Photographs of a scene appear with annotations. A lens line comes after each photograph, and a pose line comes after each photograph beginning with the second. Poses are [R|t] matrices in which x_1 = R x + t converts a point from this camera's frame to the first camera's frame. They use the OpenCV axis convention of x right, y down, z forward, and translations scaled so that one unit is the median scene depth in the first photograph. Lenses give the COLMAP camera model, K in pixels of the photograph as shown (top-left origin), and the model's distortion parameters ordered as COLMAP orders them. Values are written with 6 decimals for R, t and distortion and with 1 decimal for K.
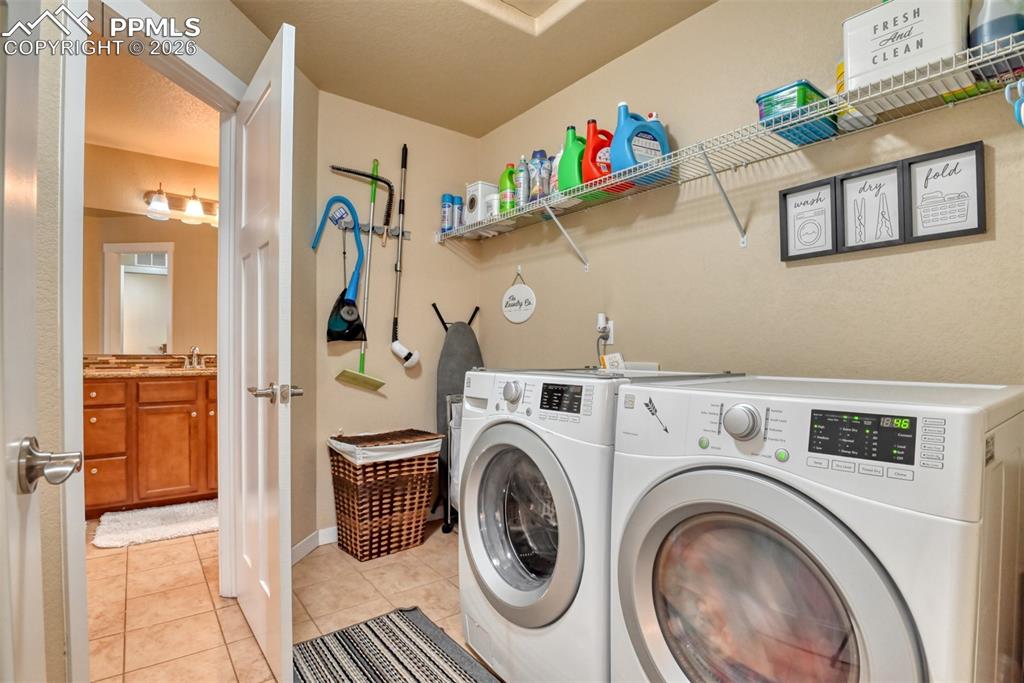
lens RADIAL K [[497.7, 0, 510.5], [0, 497.7, 347.1], [0, 0, 1]] dist [-0.021802, -0.003284]
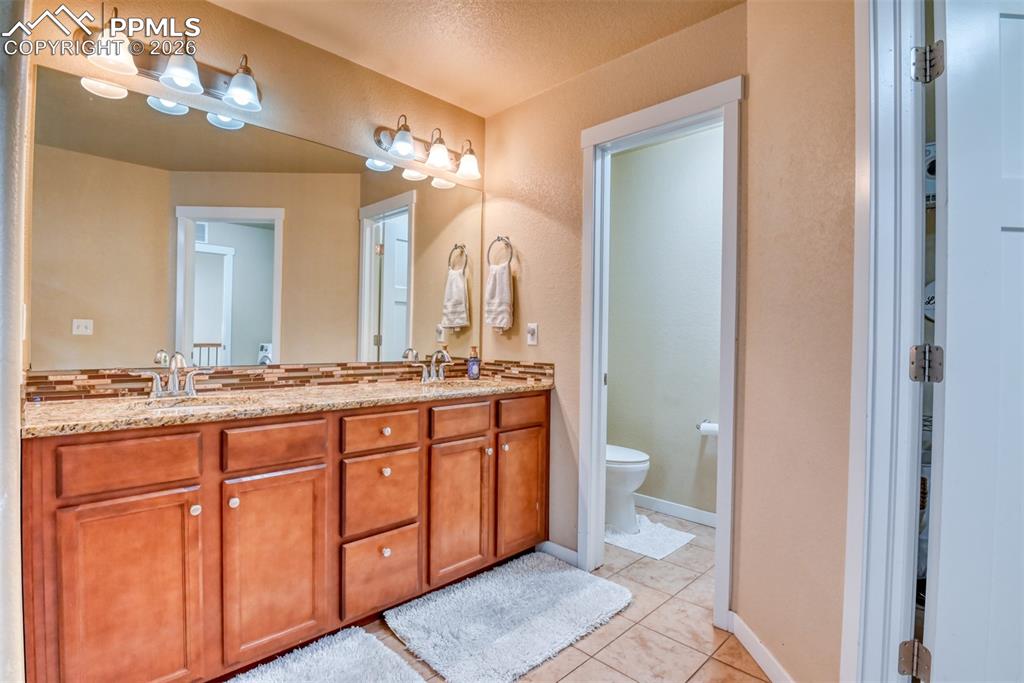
lens RADIAL K [[497.7, 0, 513.0], [0, 497.7, 336.8], [0, 0, 1]] dist [-0.021802, -0.003284]
pose [[0.991773, 0.004536, 0.127927, -0.658906], [-0.004407, 0.999989, -0.001292, -0.021153], [-0.127932, 0.000717, 0.991783, 0.290386]]
